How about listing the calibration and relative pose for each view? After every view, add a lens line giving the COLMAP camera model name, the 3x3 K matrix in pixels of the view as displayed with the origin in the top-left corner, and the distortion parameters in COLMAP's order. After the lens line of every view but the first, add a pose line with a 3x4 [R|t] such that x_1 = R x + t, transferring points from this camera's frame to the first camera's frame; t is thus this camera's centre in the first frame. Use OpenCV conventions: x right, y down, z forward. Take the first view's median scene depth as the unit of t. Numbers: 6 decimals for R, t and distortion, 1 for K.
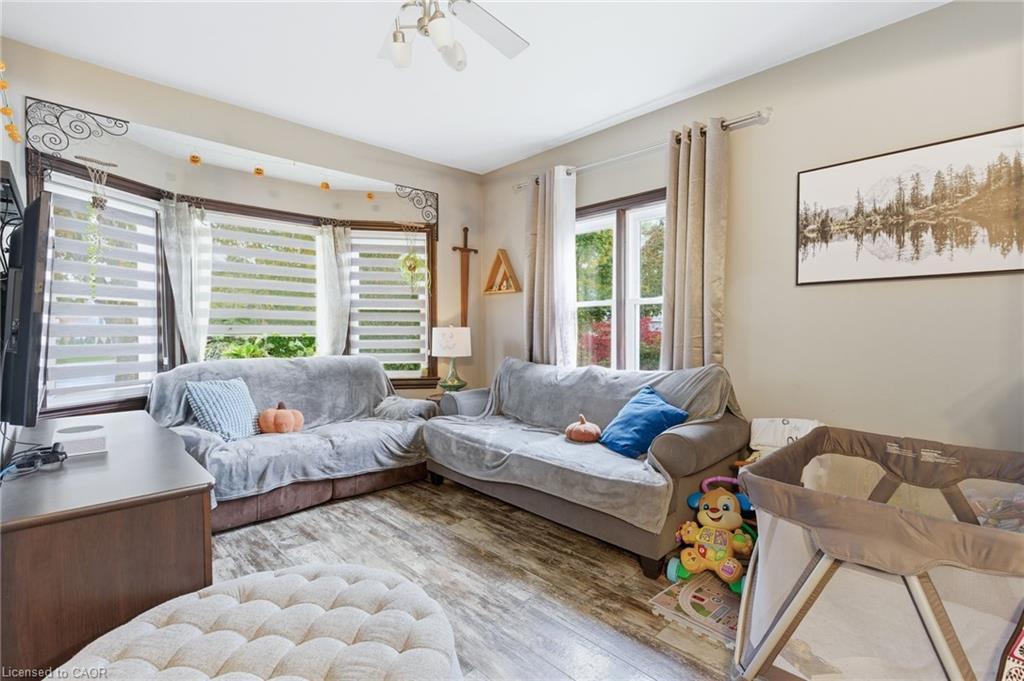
lens RADIAL K [[469.9, 0, 510.4], [0, 469.9, 339.5], [0, 0, 1]] dist [0.004040, -0.000001]
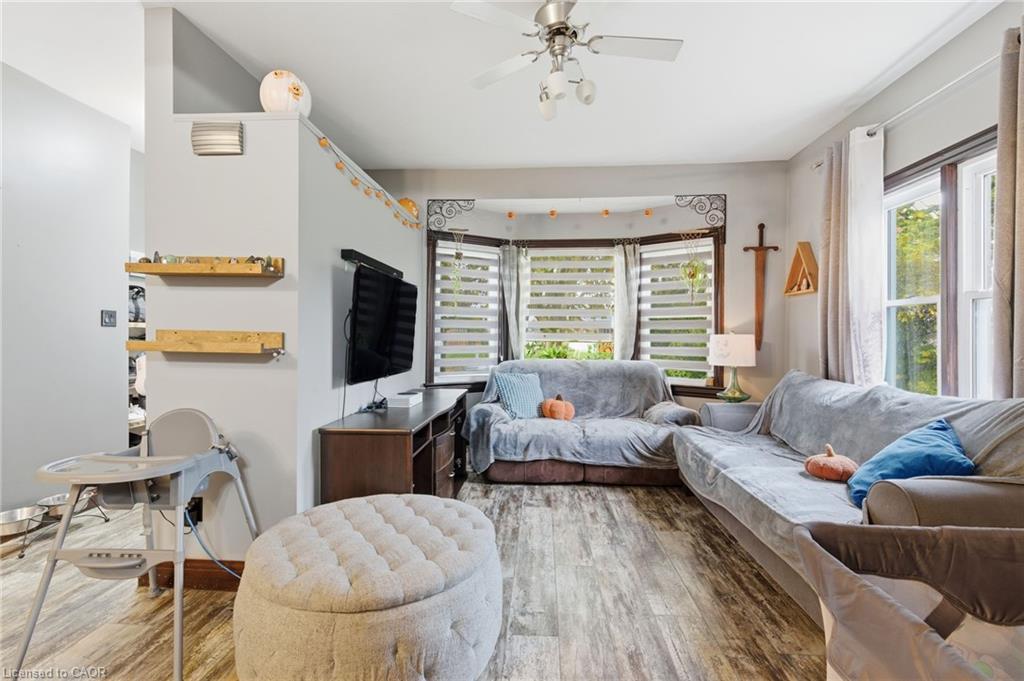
lens RADIAL K [[464.1, 0, 514.8], [0, 464.1, 336.5], [0, 0, 1]] dist [0.002354, -0.000126]
pose [[0.681794, 0.000905, -0.731544, 0.322603], [-0.019739, 0.999658, -0.017160, 0.002629], [0.731278, 0.026139, 0.681579, 0.072684]]
